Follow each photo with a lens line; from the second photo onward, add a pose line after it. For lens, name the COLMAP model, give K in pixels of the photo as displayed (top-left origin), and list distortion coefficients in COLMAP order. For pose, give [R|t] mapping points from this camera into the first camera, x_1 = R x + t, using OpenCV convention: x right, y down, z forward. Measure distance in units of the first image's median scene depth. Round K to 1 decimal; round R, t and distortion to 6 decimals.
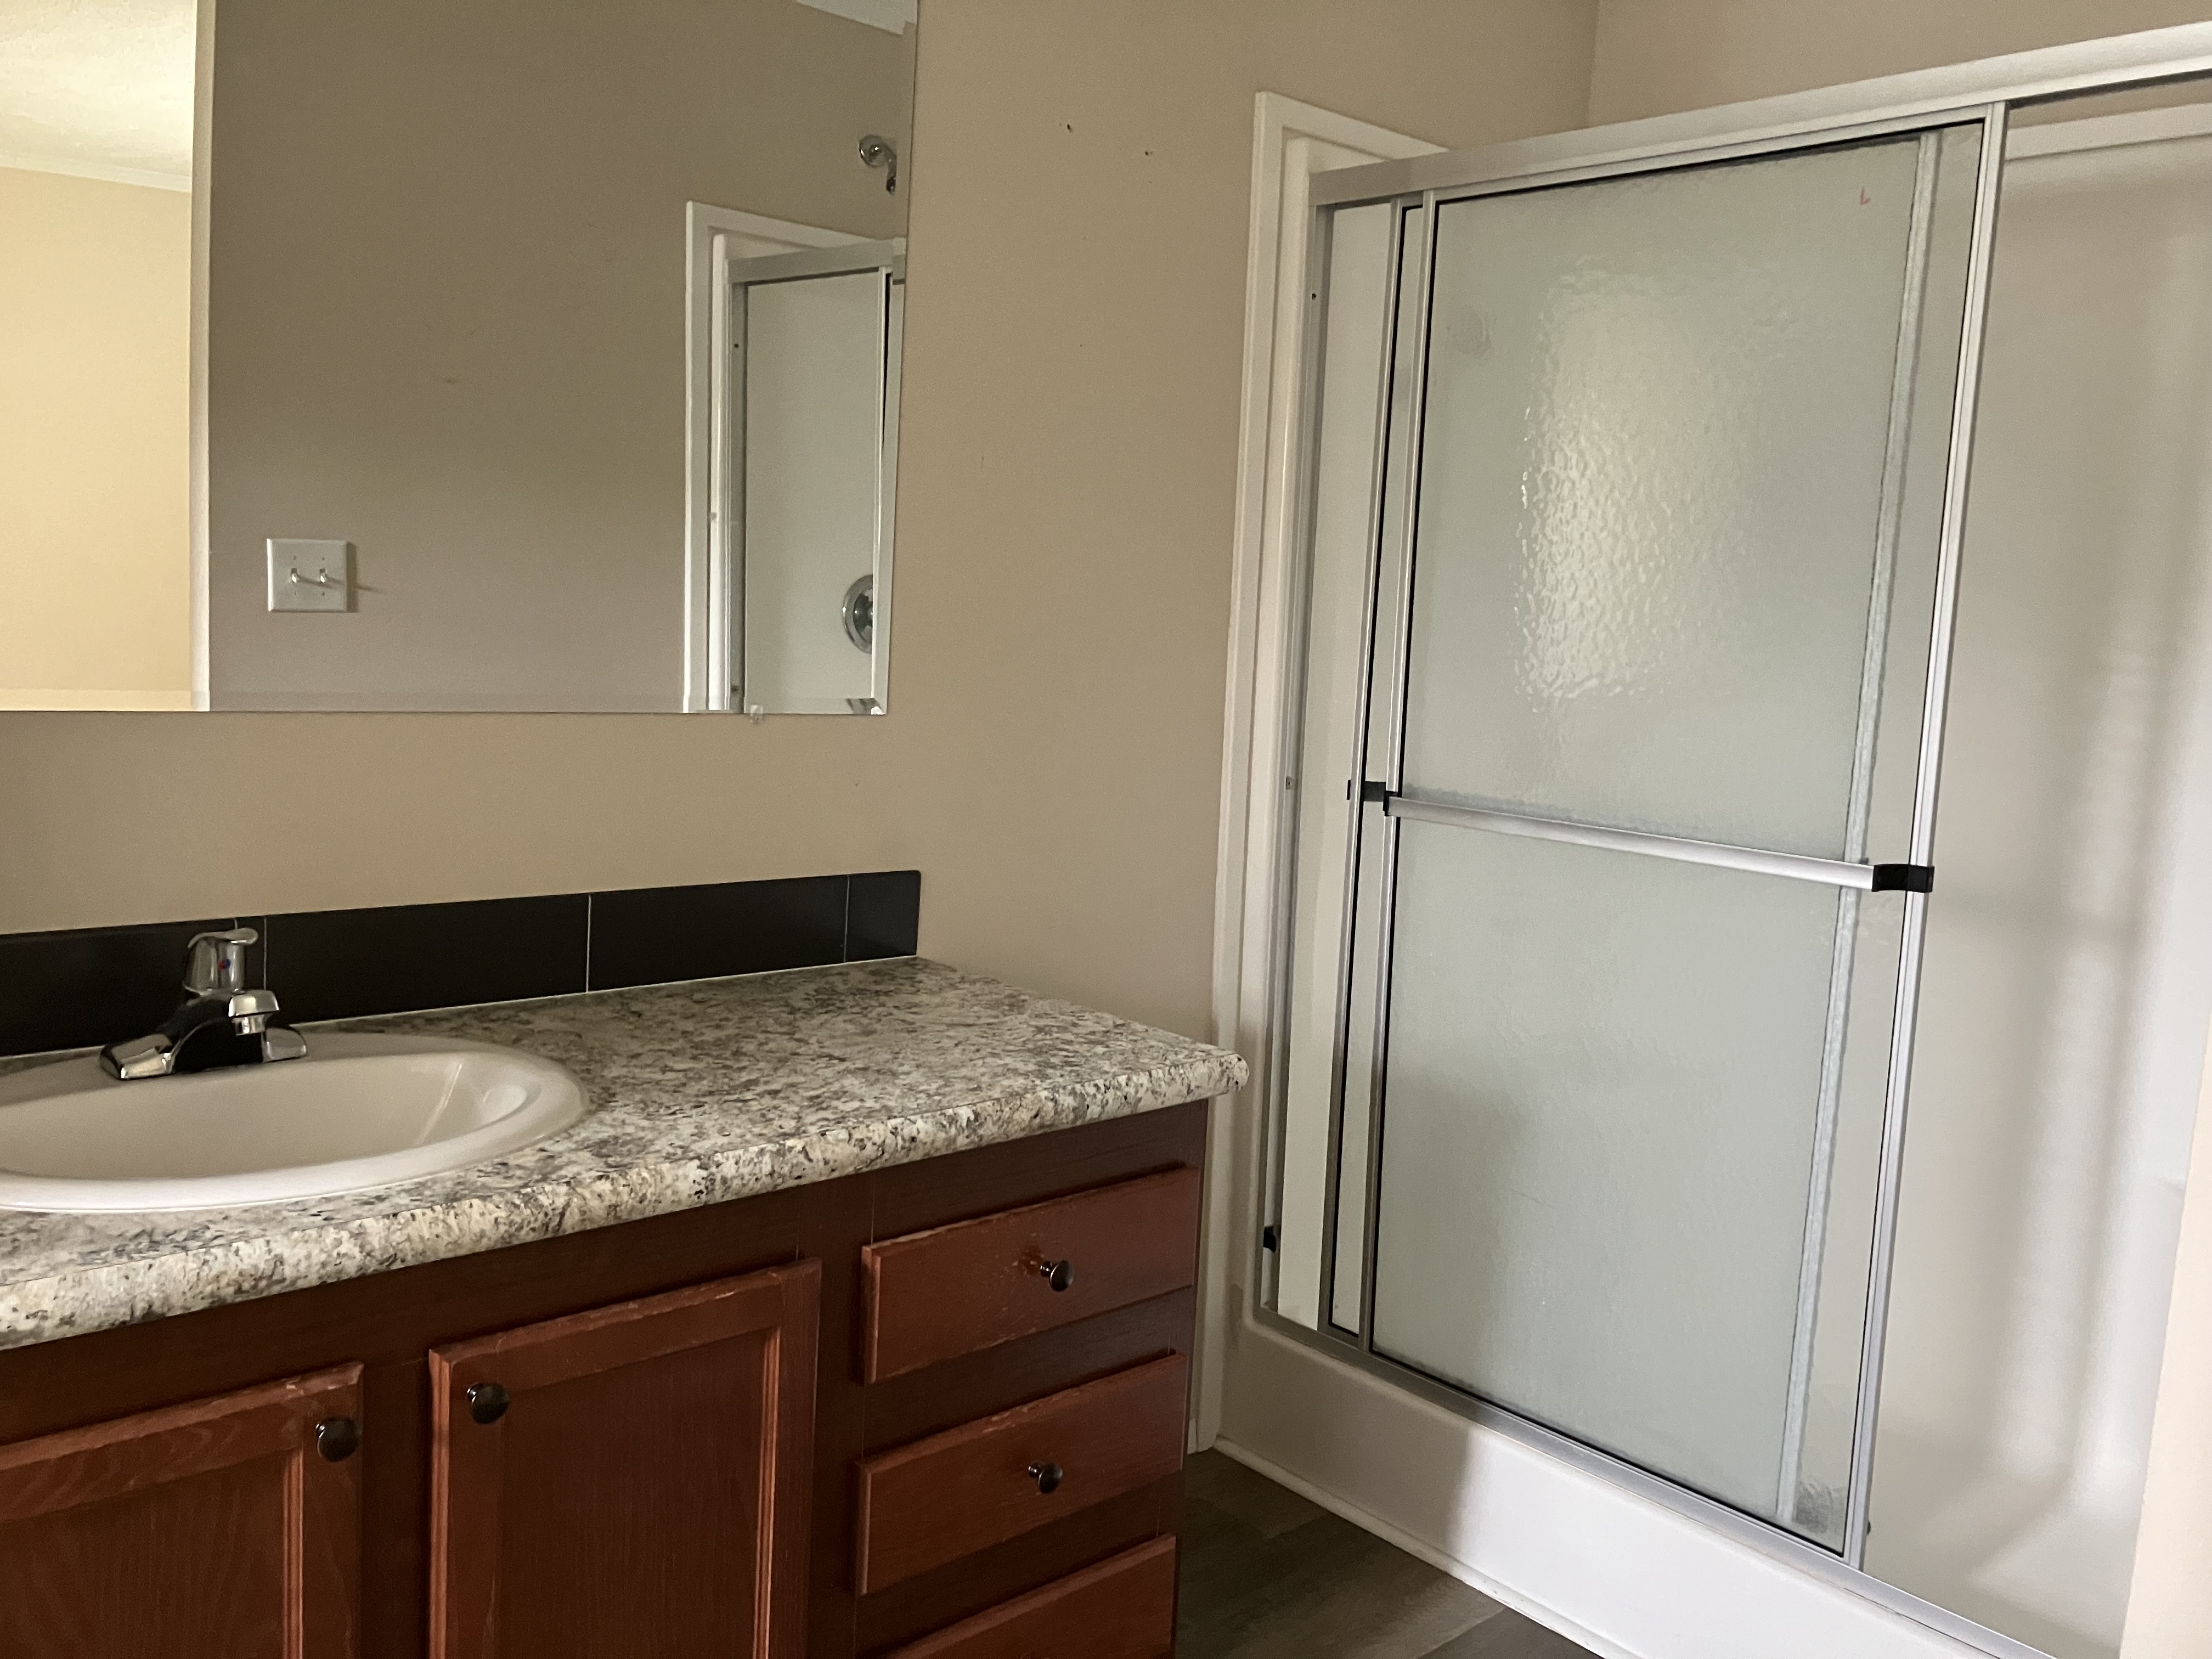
lens RADIAL K [[1811.0, 0, 1113.0], [0, 1811.0, 828.1], [0, 0, 1]] dist [-0.002773, -0.013694]
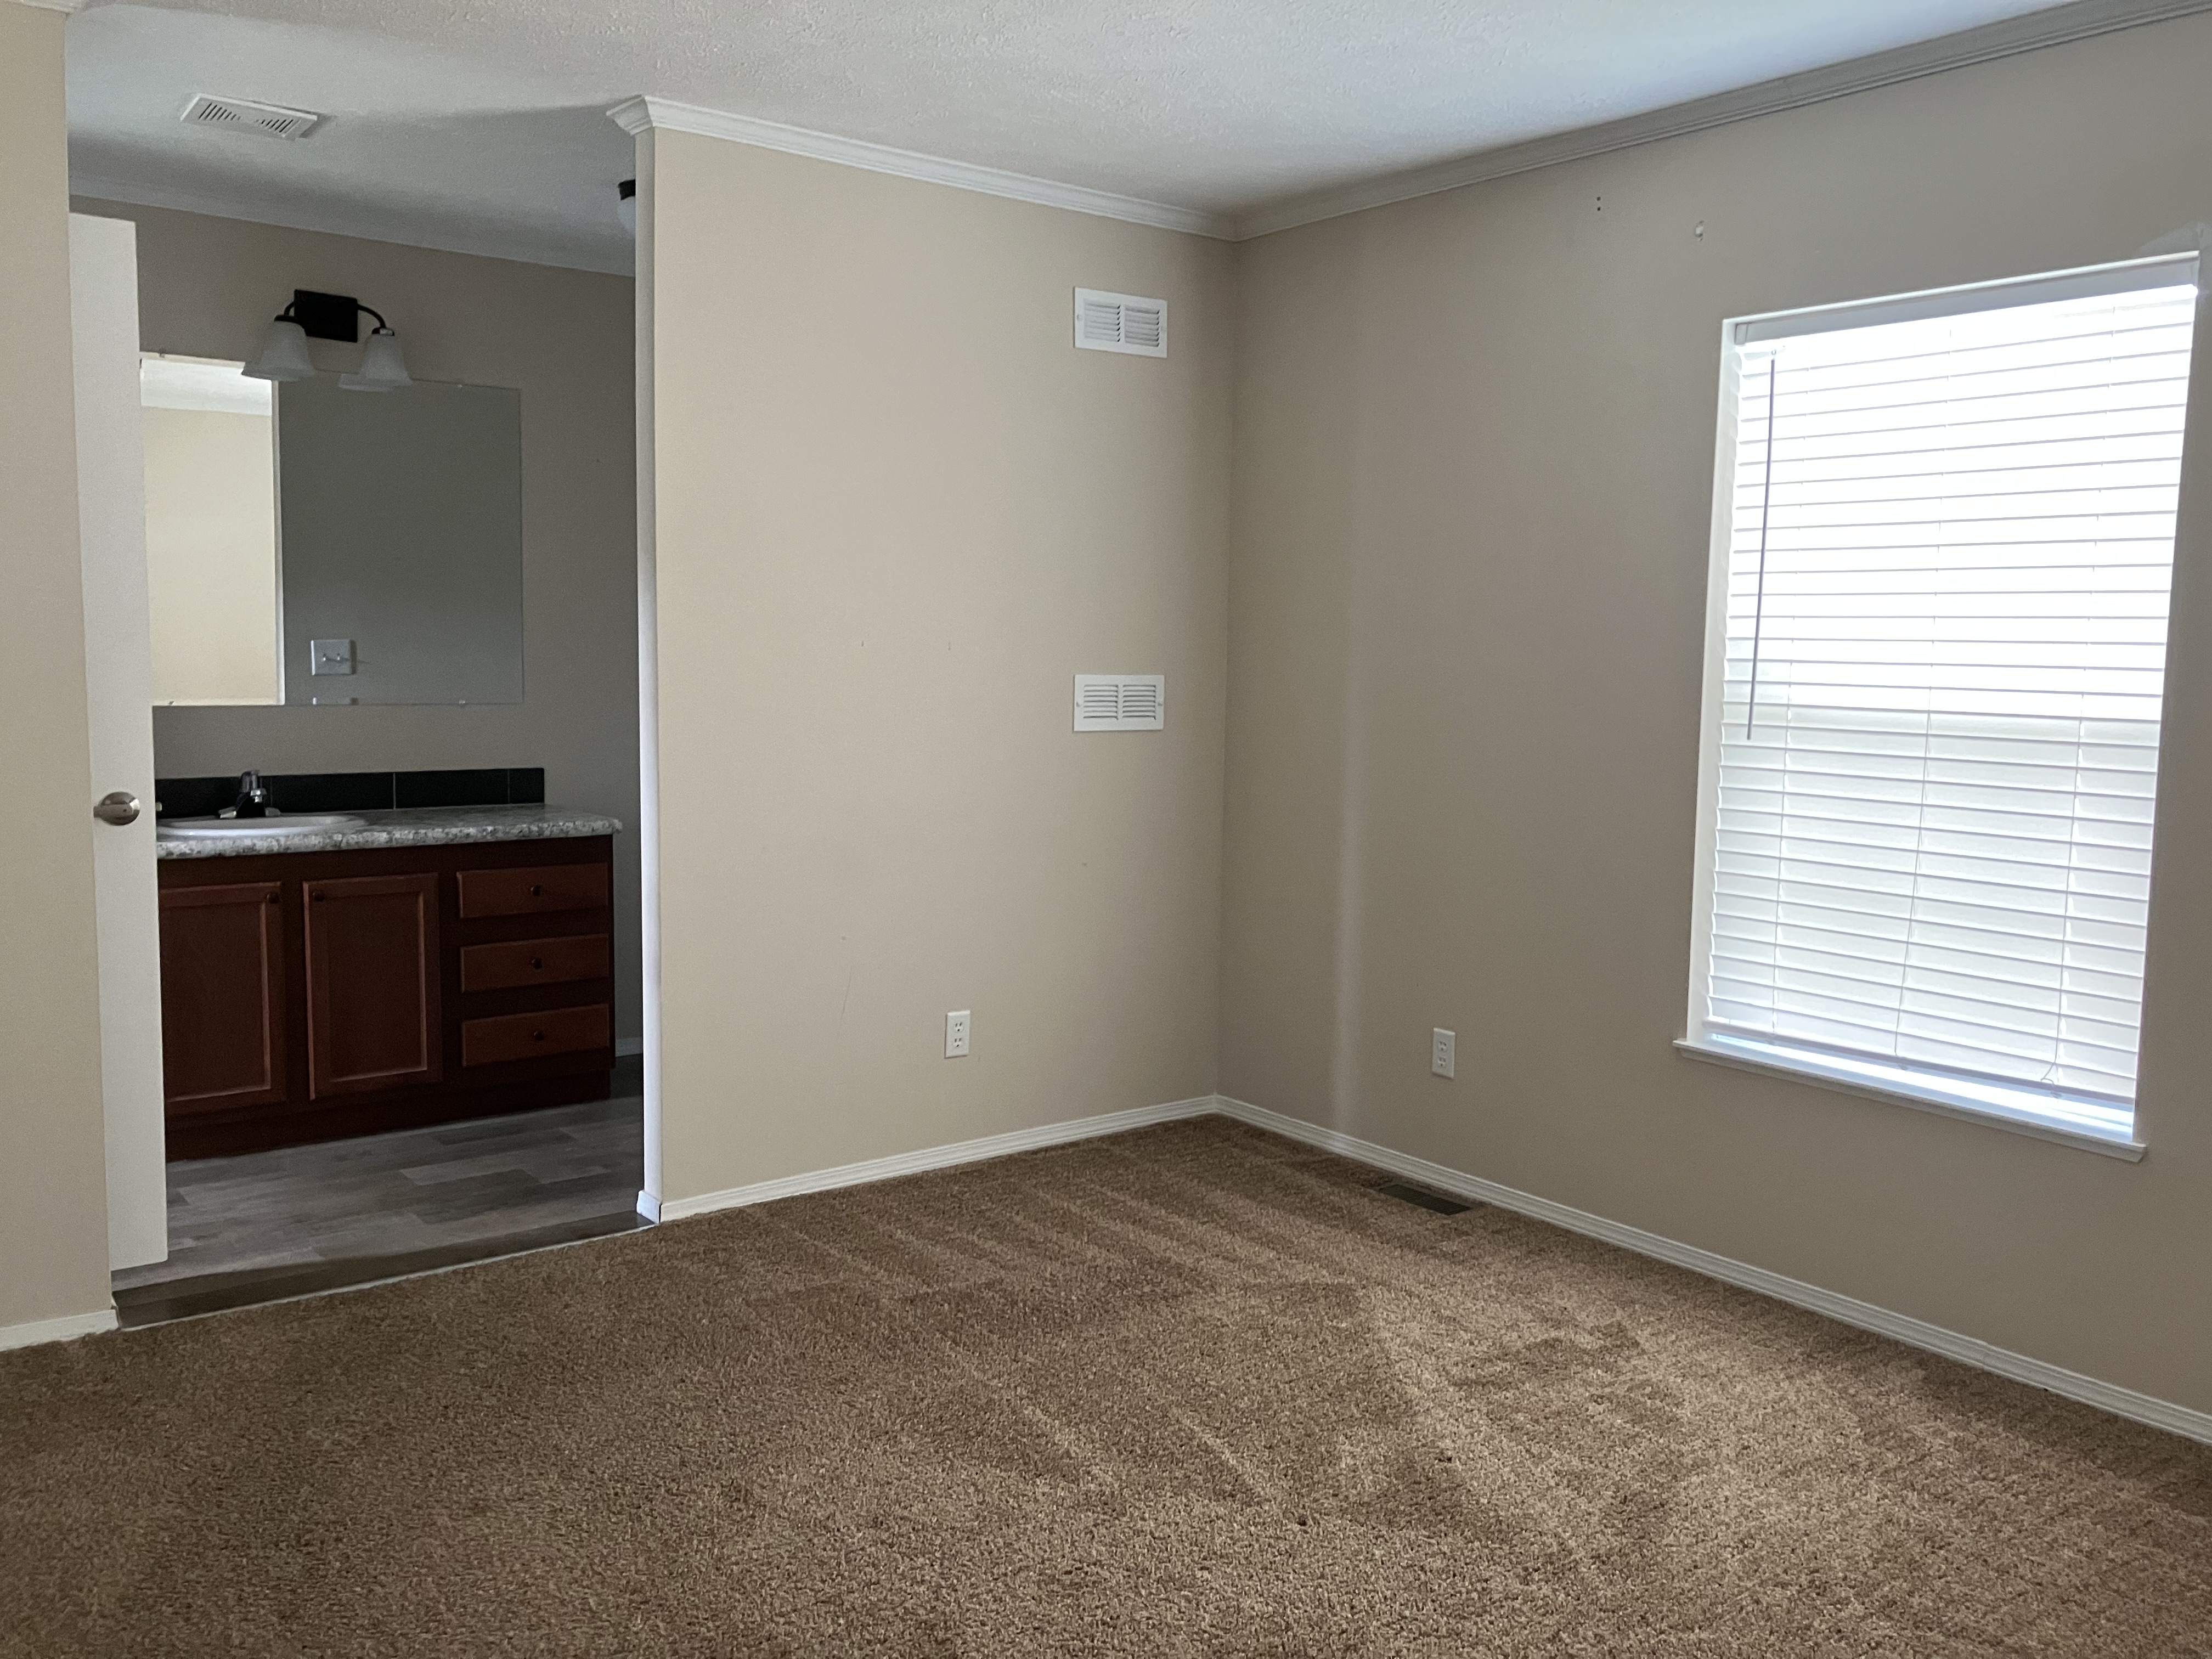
lens RADIAL K [[1811.0, 0, 1103.8], [0, 1811.0, 836.2], [0, 0, 1]] dist [-0.002773, -0.013694]
pose [[0.995248, -0.032790, -0.091685, 1.250193], [0.030961, 0.999294, -0.021295, 0.274822], [0.092318, 0.018355, 0.995560, -1.964569]]
